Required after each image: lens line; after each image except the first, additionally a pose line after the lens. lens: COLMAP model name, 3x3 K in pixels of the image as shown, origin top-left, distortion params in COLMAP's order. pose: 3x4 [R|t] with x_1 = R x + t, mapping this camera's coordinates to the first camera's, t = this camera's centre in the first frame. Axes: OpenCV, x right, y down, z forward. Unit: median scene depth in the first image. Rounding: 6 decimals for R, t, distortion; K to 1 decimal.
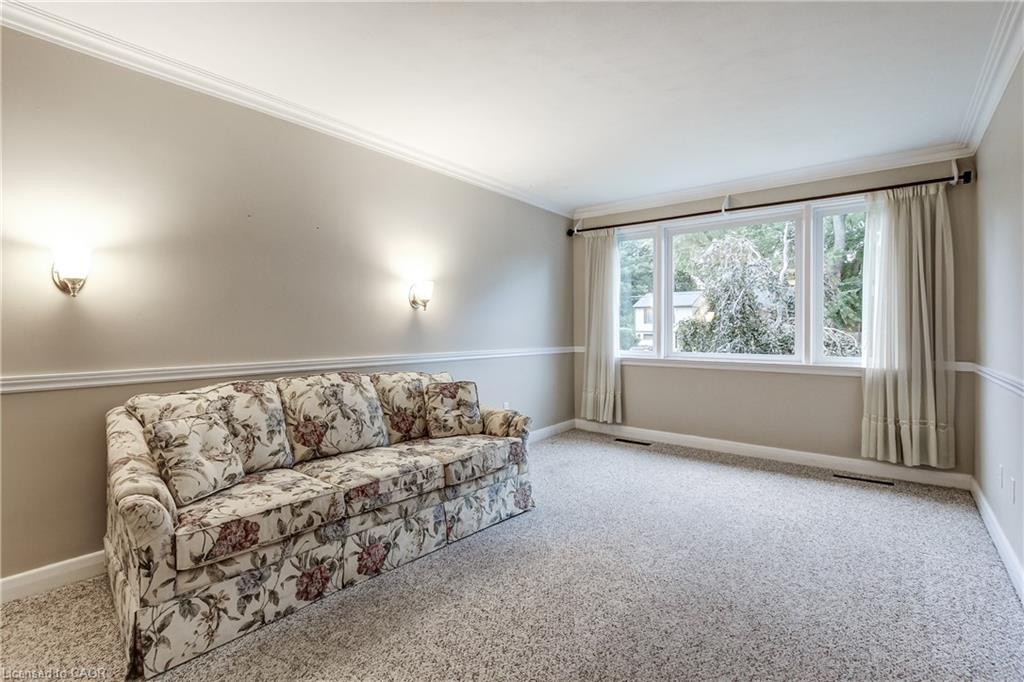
lens RADIAL K [[482.2, 0, 513.0], [0, 482.2, 335.0], [0, 0, 1]] dist [-0.006511, 0.001014]
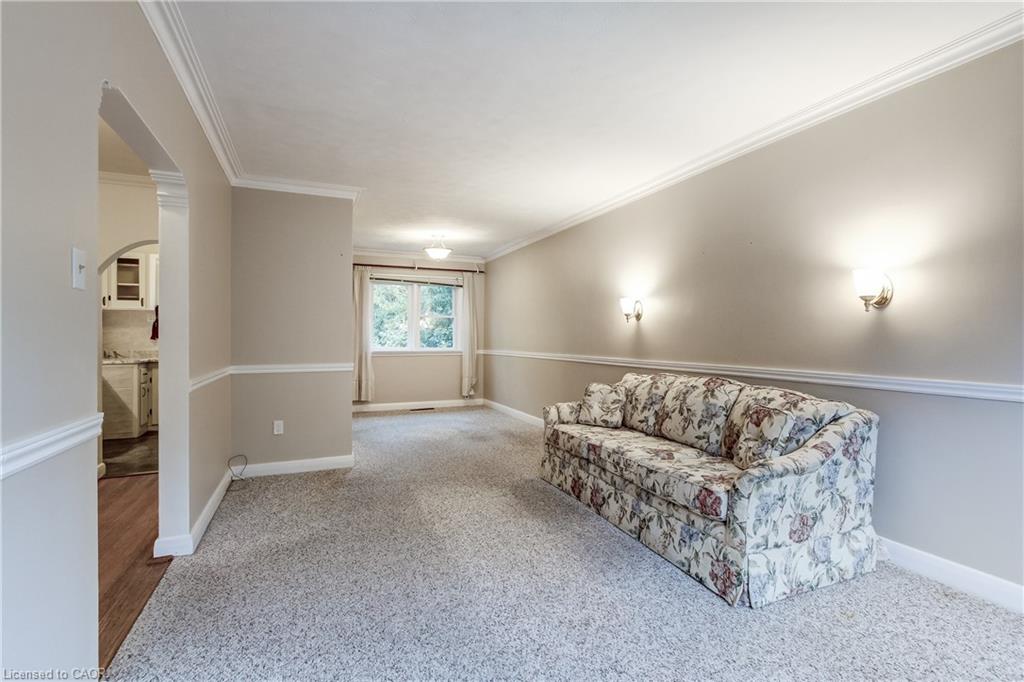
lens RADIAL K [[482.2, 0, 515.5], [0, 482.2, 336.7], [0, 0, 1]] dist [-0.006511, 0.001014]
pose [[-0.475248, -0.004918, -0.879838, 1.003592], [-0.010508, 0.999945, 0.000087, -0.013154], [0.879789, 0.009287, -0.475273, 1.361774]]
